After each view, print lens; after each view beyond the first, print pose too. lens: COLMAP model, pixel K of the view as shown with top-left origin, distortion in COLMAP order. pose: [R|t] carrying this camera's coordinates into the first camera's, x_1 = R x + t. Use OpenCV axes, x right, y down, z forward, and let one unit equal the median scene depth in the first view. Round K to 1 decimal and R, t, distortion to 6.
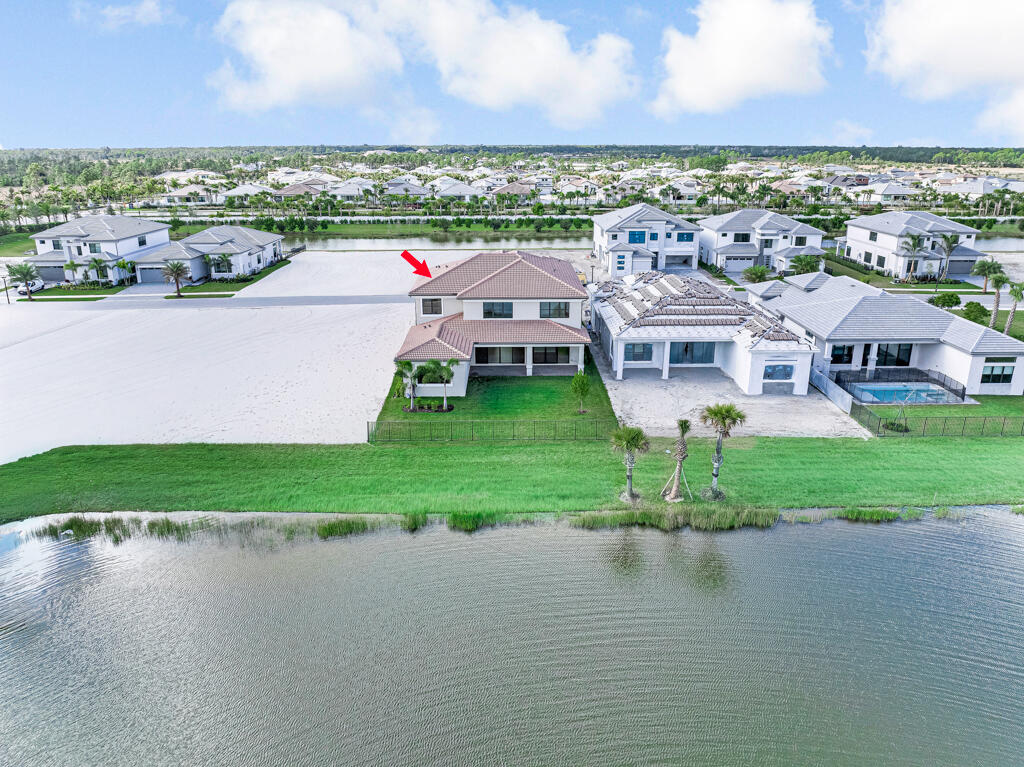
lens RADIAL K [[716.2, 0, 519.9], [0, 716.2, 380.6], [0, 0, 1]] dist [-0.035656, 0.000549]
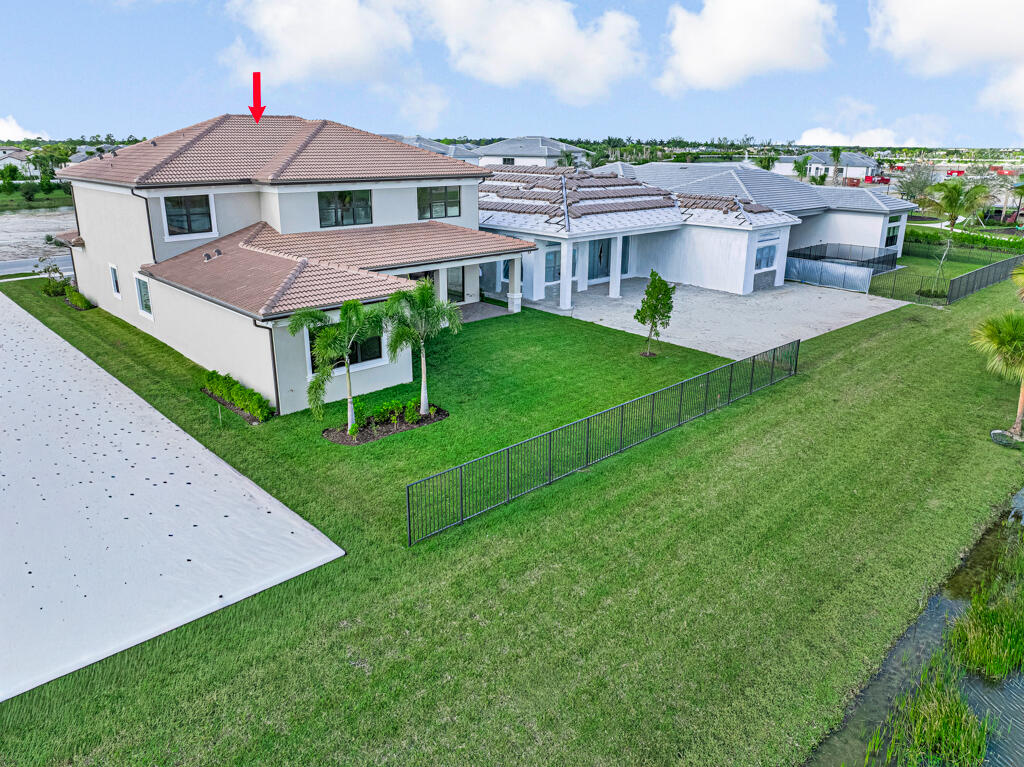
lens RADIAL K [[716.2, 0, 519.9], [0, 716.2, 380.6], [0, 0, 1]] dist [-0.035656, 0.000549]
pose [[0.730174, -0.208748, 0.650593, -0.279719], [0.207003, 0.975021, 0.080519, 0.000259], [-0.651150, 0.075882, 0.755146, 0.567645]]
